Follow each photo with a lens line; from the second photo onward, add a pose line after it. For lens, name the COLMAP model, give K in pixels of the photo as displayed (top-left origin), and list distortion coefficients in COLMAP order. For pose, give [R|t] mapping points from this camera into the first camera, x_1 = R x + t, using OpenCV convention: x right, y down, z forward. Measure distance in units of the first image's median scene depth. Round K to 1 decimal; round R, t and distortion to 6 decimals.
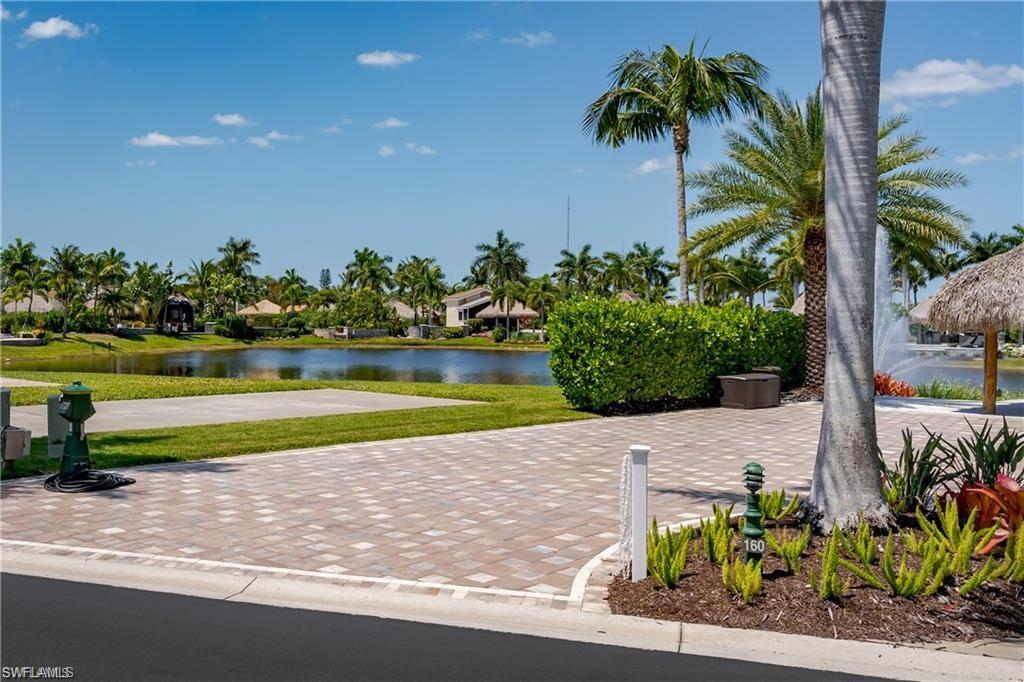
lens RADIAL K [[1024.9, 0, 330.7], [0, 1024.9, 335.3], [0, 0, 1]] dist [0.011521, 0.000000]
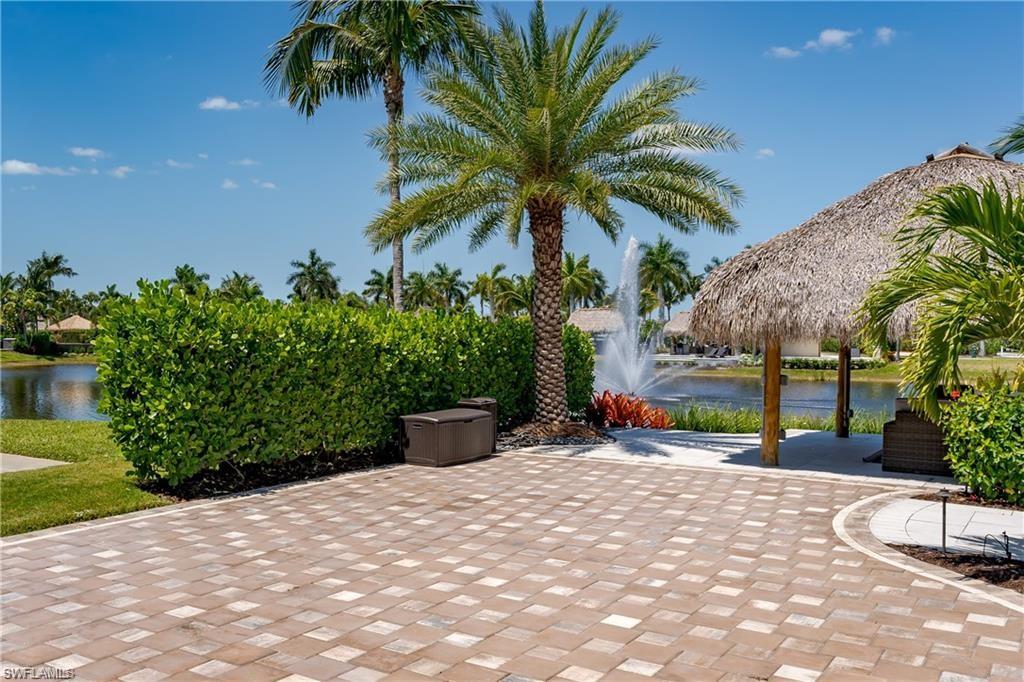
lens RADIAL K [[939.1, 0, 405.7], [0, 939.1, 361.7], [0, 0, 1]] dist [0.014109, -0.008590]
pose [[0.970295, -0.010650, 0.241690, 0.201235], [0.007469, 0.999873, 0.014074, -0.002546], [-0.241809, -0.011851, 0.970251, 0.358420]]
